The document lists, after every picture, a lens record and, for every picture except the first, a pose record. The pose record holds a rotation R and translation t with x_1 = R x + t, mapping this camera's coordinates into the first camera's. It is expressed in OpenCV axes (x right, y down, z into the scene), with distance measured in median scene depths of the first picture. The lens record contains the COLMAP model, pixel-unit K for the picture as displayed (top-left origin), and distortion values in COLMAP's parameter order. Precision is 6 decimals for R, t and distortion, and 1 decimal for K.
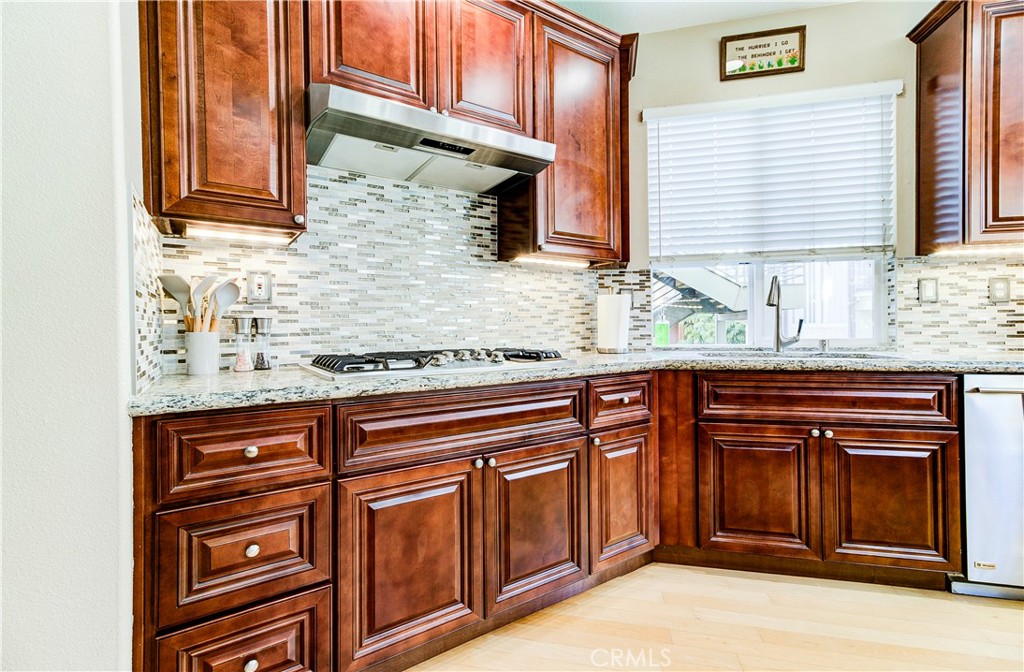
lens RADIAL K [[465.1, 0, 486.2], [0, 465.1, 328.2], [0, 0, 1]] dist [0.014551, 0.001647]
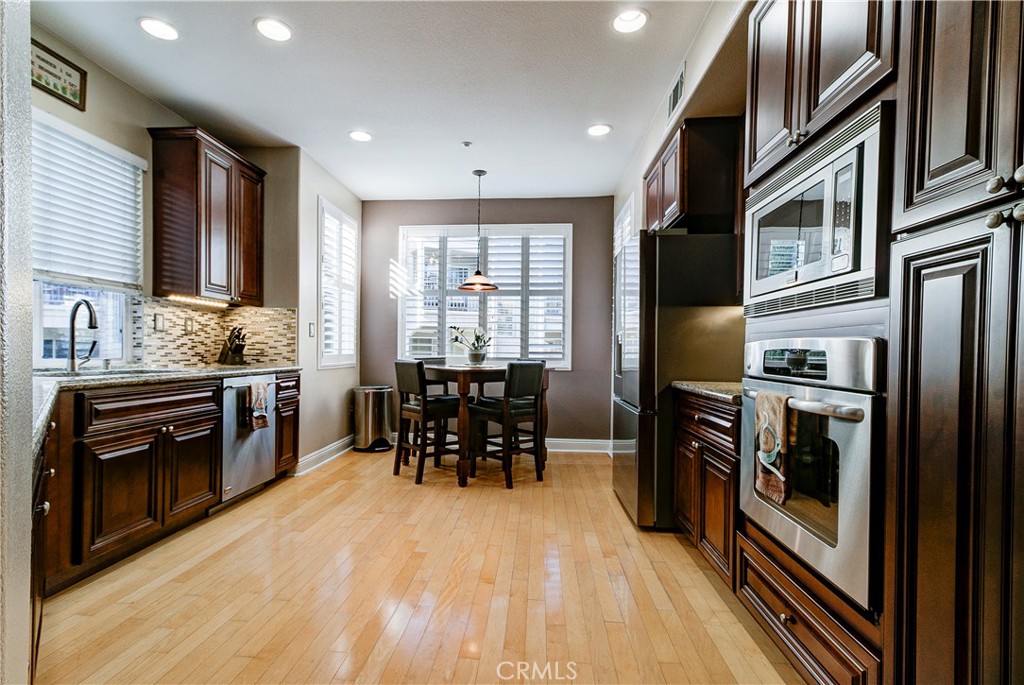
lens RADIAL K [[465.1, 0, 513.2], [0, 465.1, 355.6], [0, 0, 1]] dist [0.014551, 0.001647]
pose [[-0.149990, -0.000838, 0.988687, -0.744531], [-0.013868, 0.999903, -0.001256, 0.004827], [-0.988590, -0.013900, -0.149987, 0.237282]]
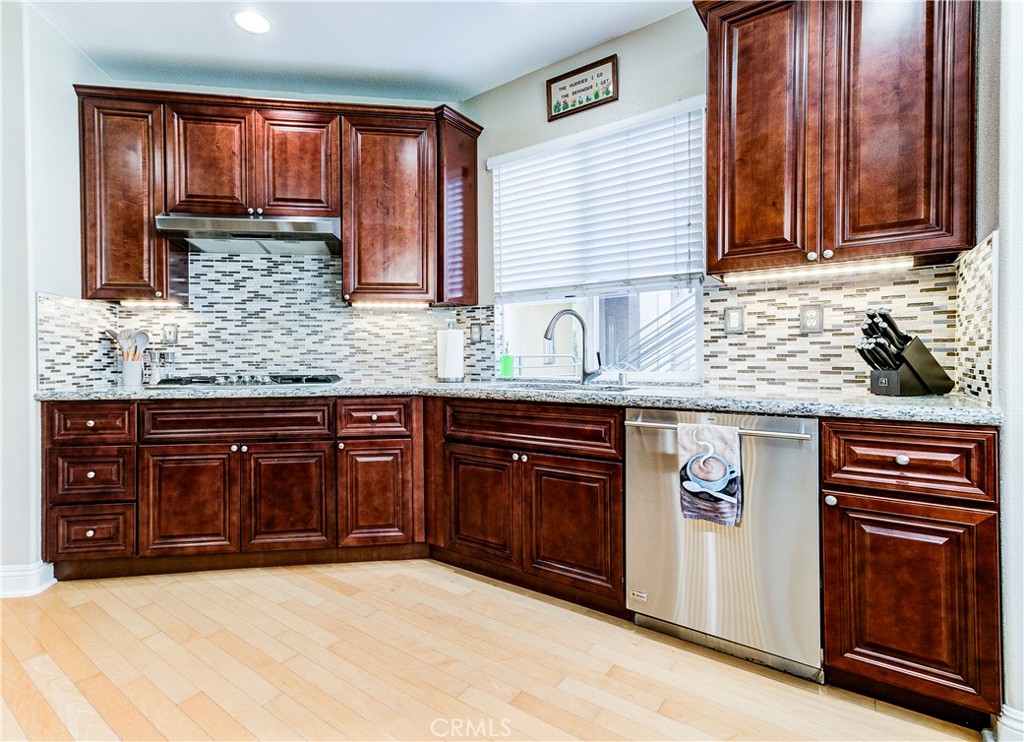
lens RADIAL K [[547.5, 0, 513.2], [0, 547.5, 359.6], [0, 0, 1]] dist [0.002975, 0.010075]
pose [[0.896616, 0.006379, -0.442763, 1.331260], [-0.003774, 0.999970, 0.006764, -0.013897], [0.442793, -0.004394, 0.896613, -0.169108]]
